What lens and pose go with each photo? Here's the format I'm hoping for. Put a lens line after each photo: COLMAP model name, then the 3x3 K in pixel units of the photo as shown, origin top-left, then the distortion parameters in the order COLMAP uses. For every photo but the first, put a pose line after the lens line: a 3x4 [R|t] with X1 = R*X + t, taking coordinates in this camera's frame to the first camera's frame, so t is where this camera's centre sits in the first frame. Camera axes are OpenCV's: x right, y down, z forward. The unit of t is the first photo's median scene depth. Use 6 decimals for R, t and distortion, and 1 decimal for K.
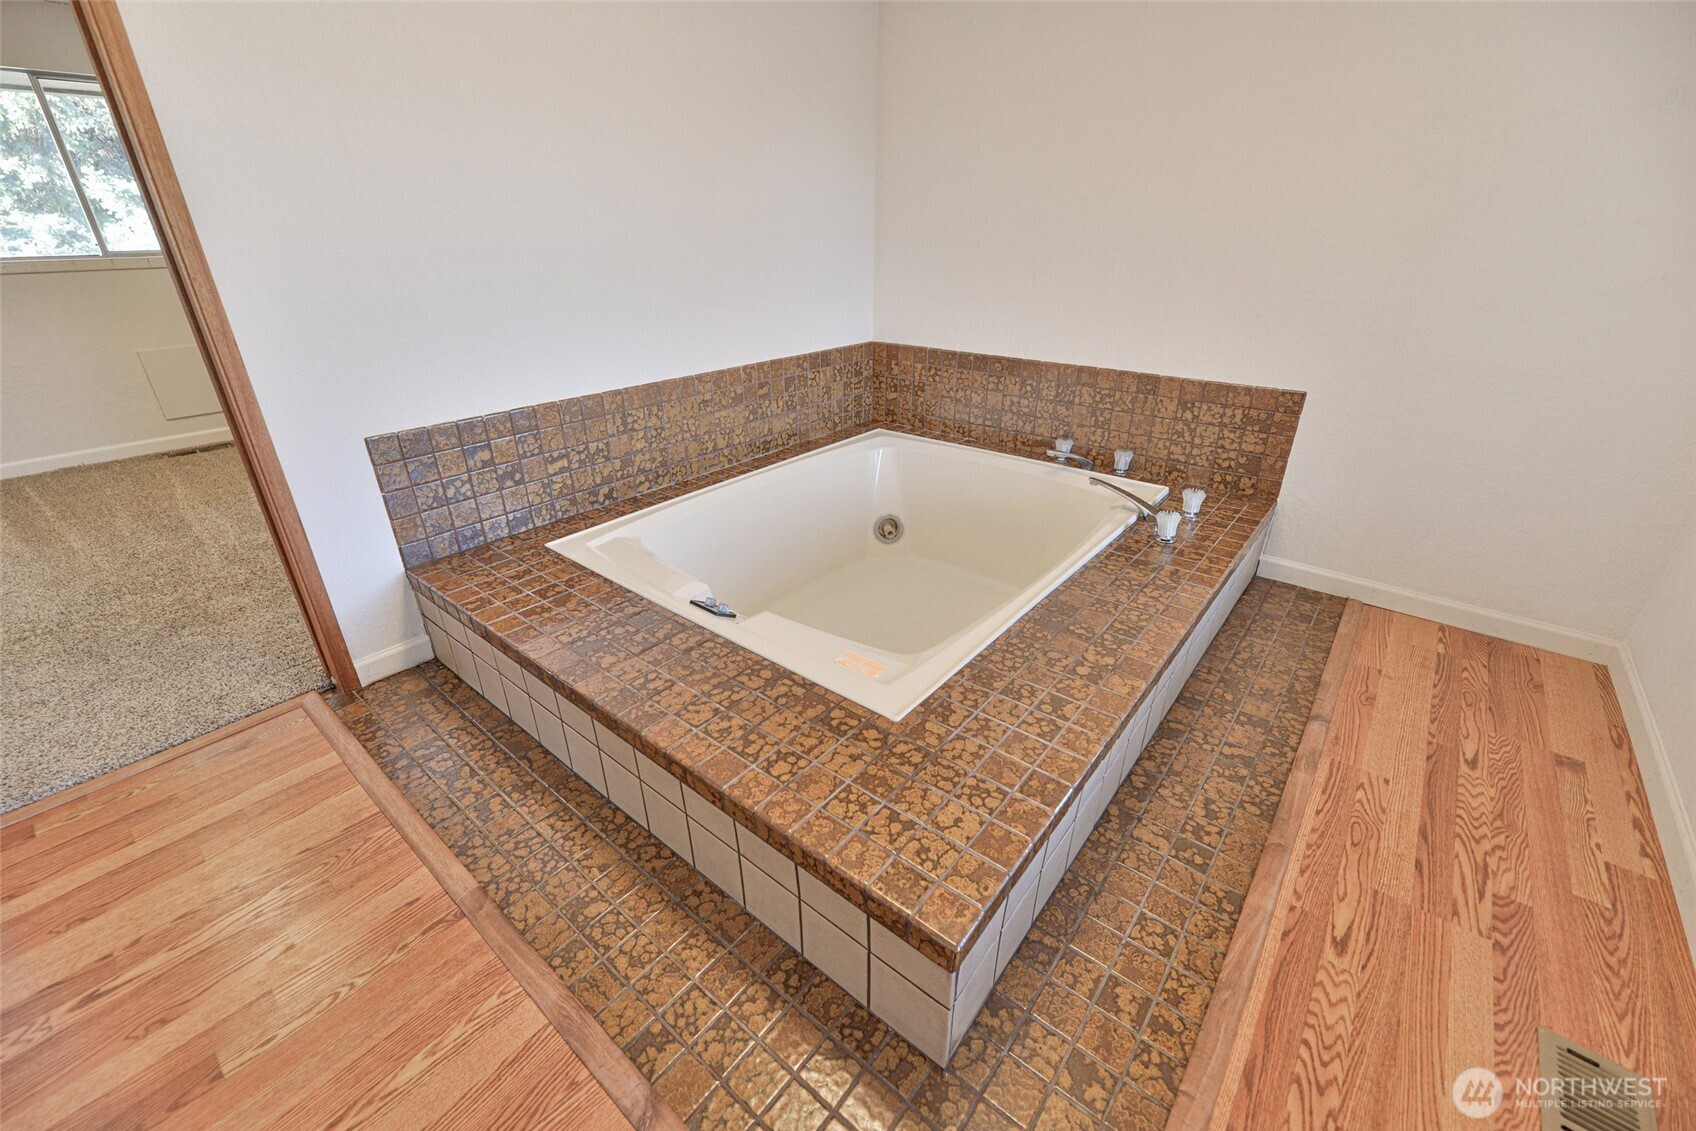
lens RADIAL K [[703.7, 0, 847.8], [0, 703.7, 565.1], [0, 0, 1]] dist [-0.002299, -0.000064]
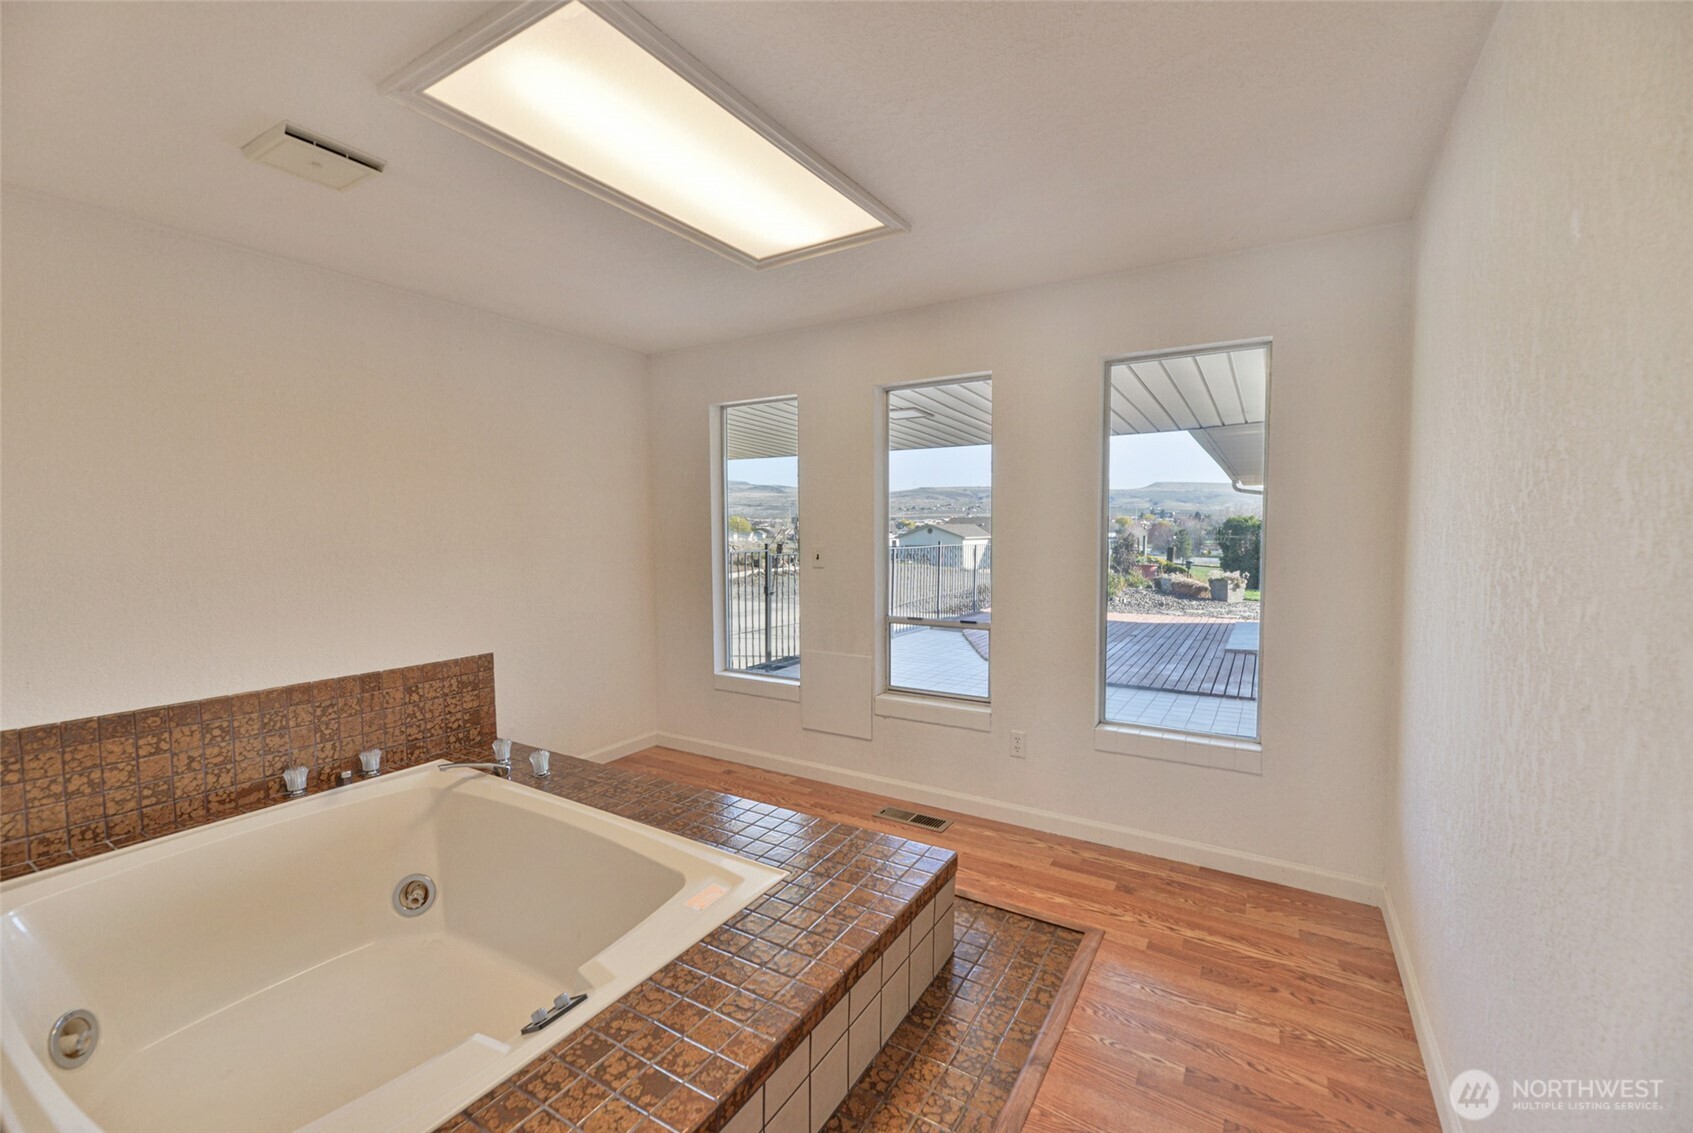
lens RADIAL K [[679.5, 0, 848.1], [0, 679.5, 561.9], [0, 0, 1]] dist [-0.002011, -0.000548]
pose [[-0.137260, -0.046442, 0.989446, -0.667139], [0.431524, 0.896324, 0.101934, -0.222374], [-0.891598, 0.440961, -0.102988, 0.414894]]
